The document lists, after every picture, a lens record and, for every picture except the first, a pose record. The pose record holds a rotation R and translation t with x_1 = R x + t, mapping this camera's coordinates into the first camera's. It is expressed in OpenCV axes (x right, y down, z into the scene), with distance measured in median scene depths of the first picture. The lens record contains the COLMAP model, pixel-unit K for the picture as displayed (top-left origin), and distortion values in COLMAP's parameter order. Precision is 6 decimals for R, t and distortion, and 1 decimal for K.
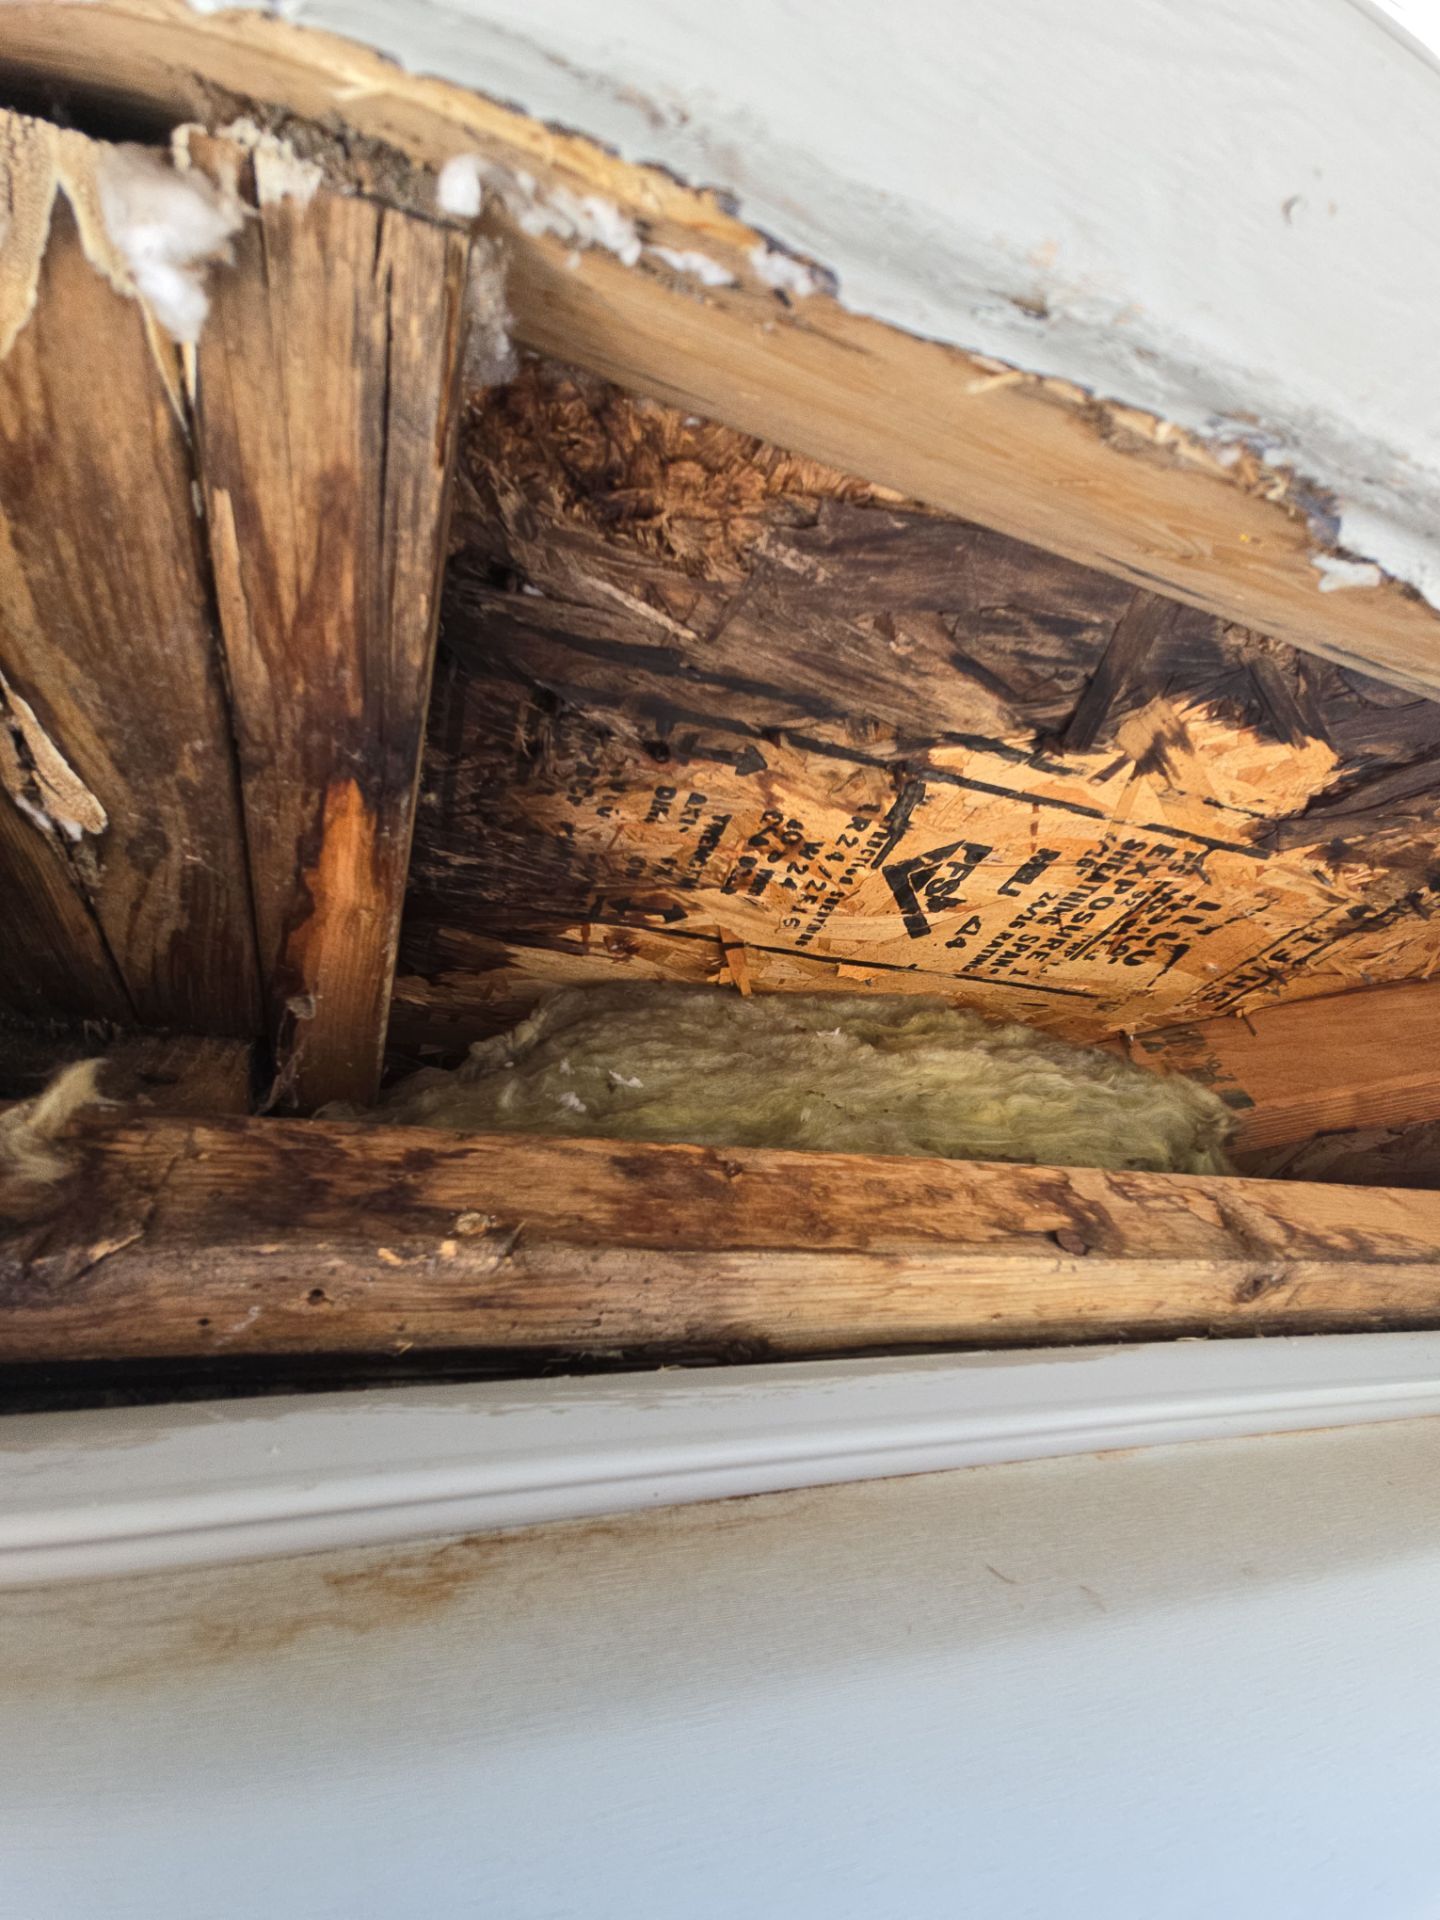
lens RADIAL K [[767.9, 0, 717.2], [0, 767.9, 984.1], [0, 0, 1]] dist [0.000512, 0.000573]
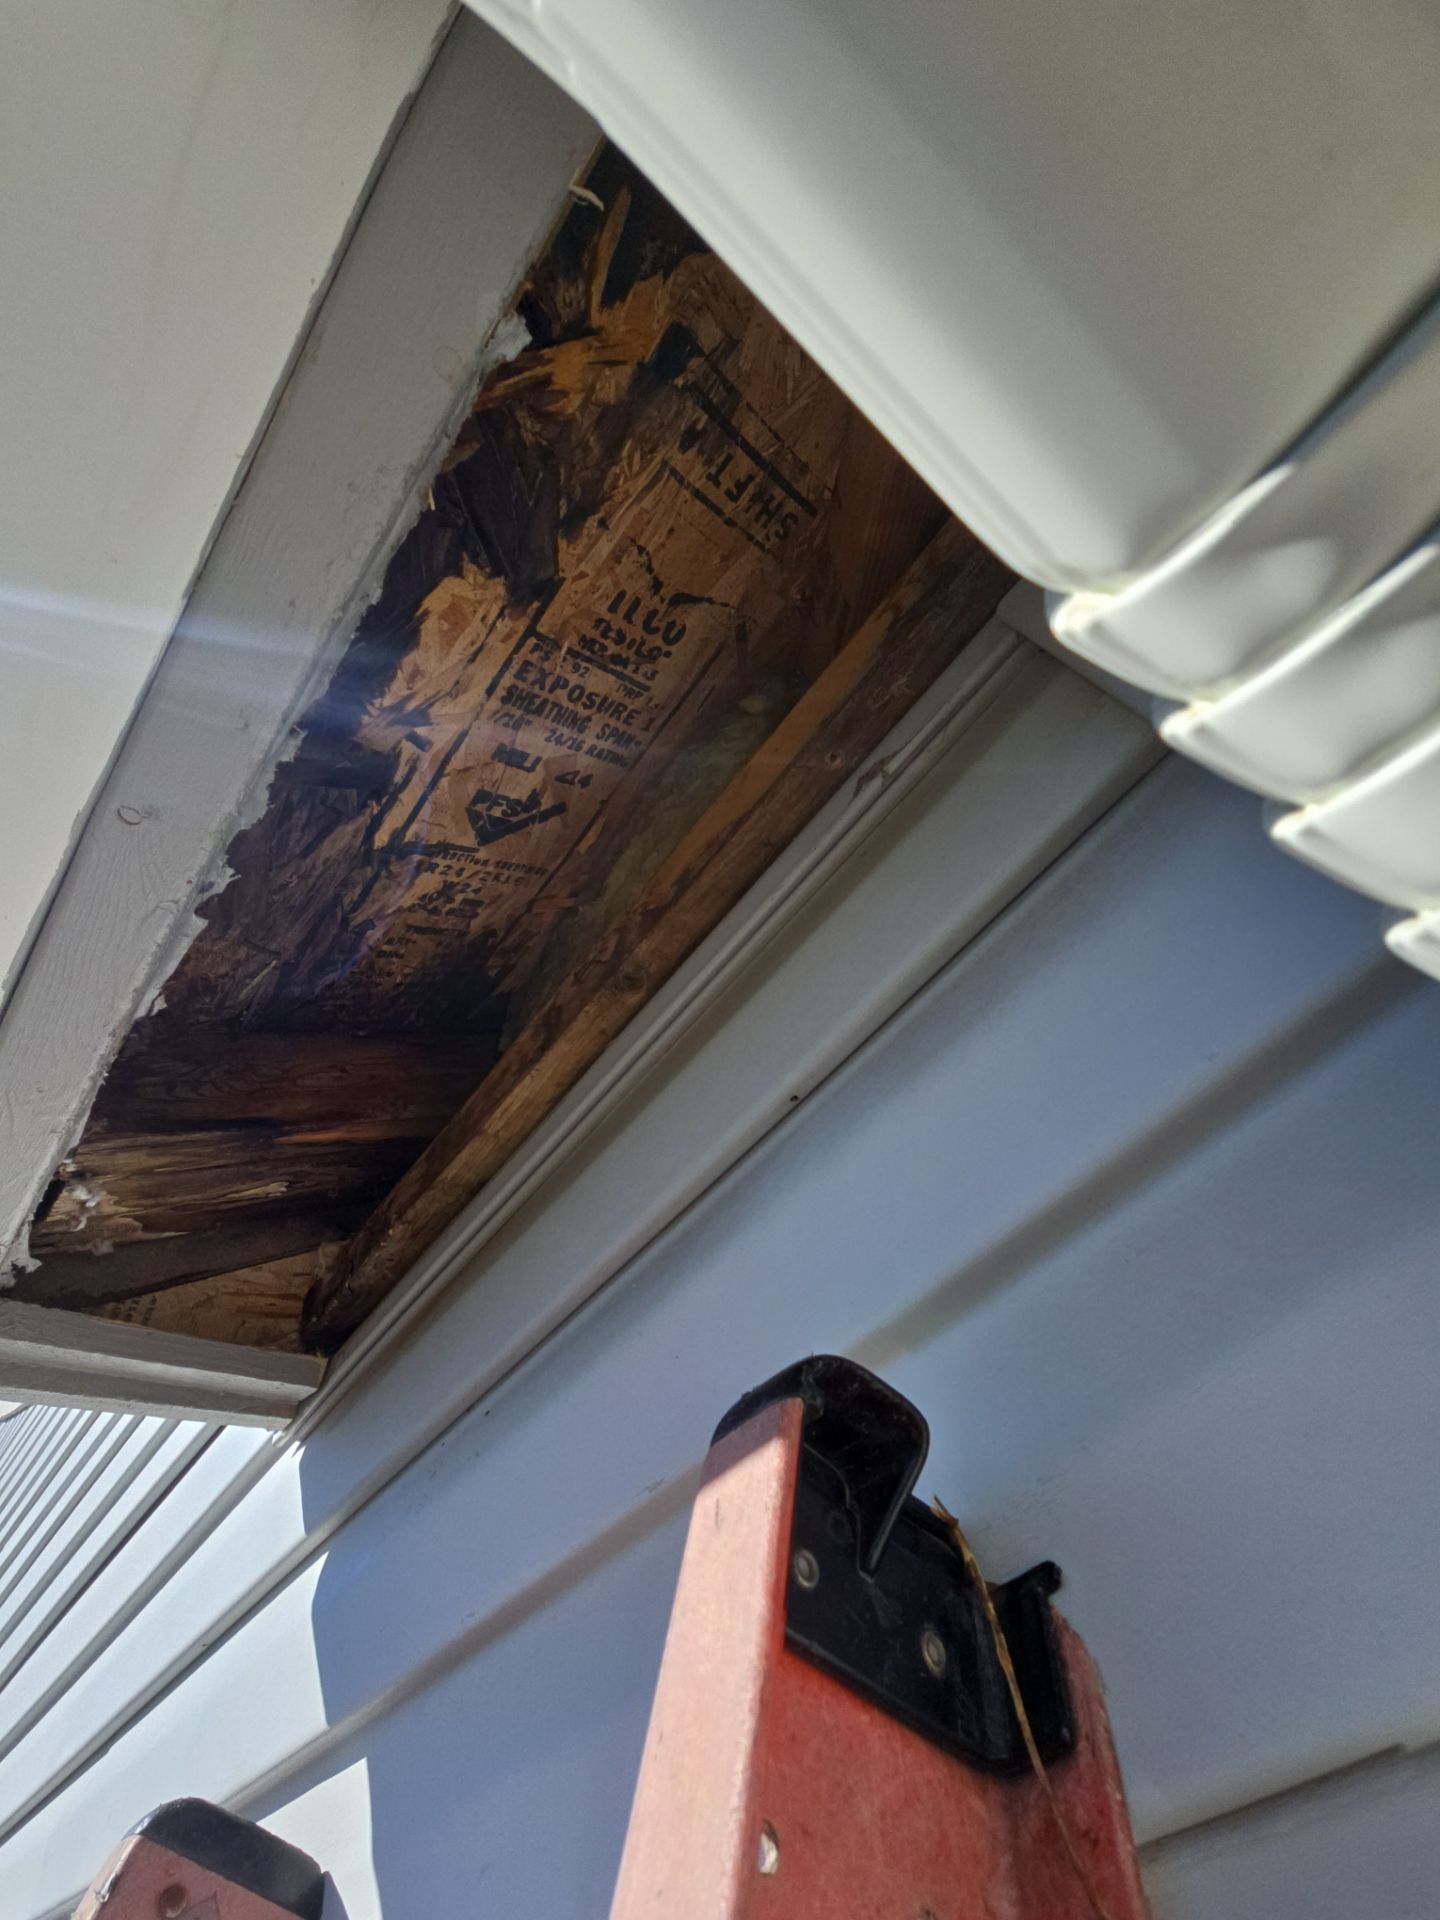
lens RADIAL K [[768.3, 0, 753.8], [0, 768.3, 977.7], [0, 0, 1]] dist [0.000712, 0.000096]
pose [[0.455309, -0.597090, -0.660437, 1.431928], [0.821135, 0.568336, 0.052273, 0.394249], [0.344138, -0.566108, 0.749060, -0.097860]]
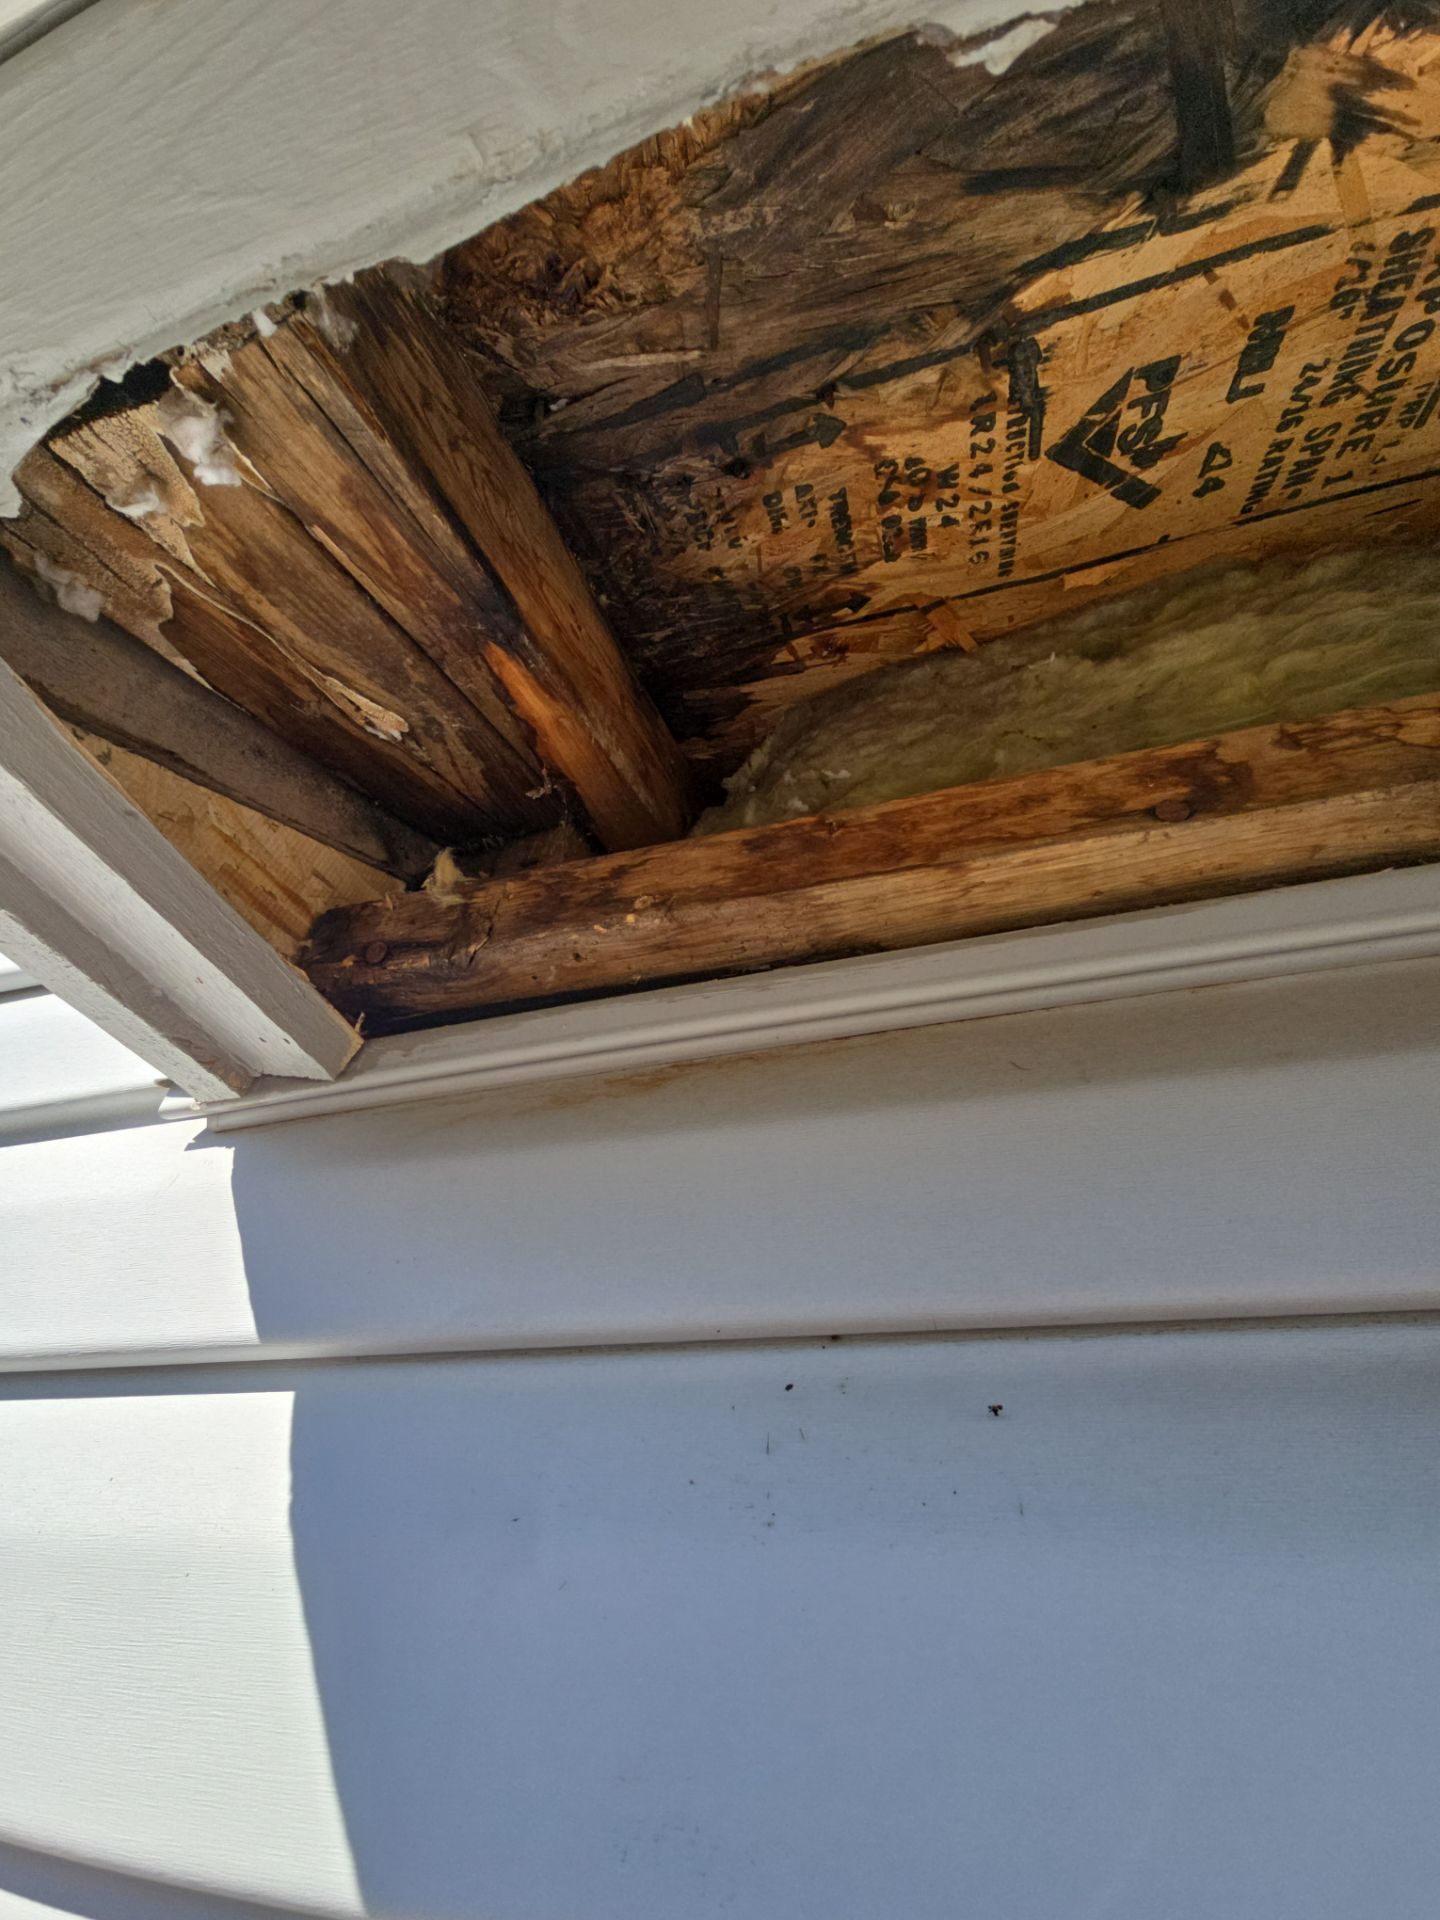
lens RADIAL K [[767.3, 0, 719.1], [0, 767.3, 982.8], [0, 0, 1]] dist [0.000197, -0.000196]
pose [[0.815660, -0.137924, -0.561850, 0.354011], [0.330816, 0.907919, 0.257380, 0.055513], [0.474616, -0.395804, 0.786180, -0.124945]]
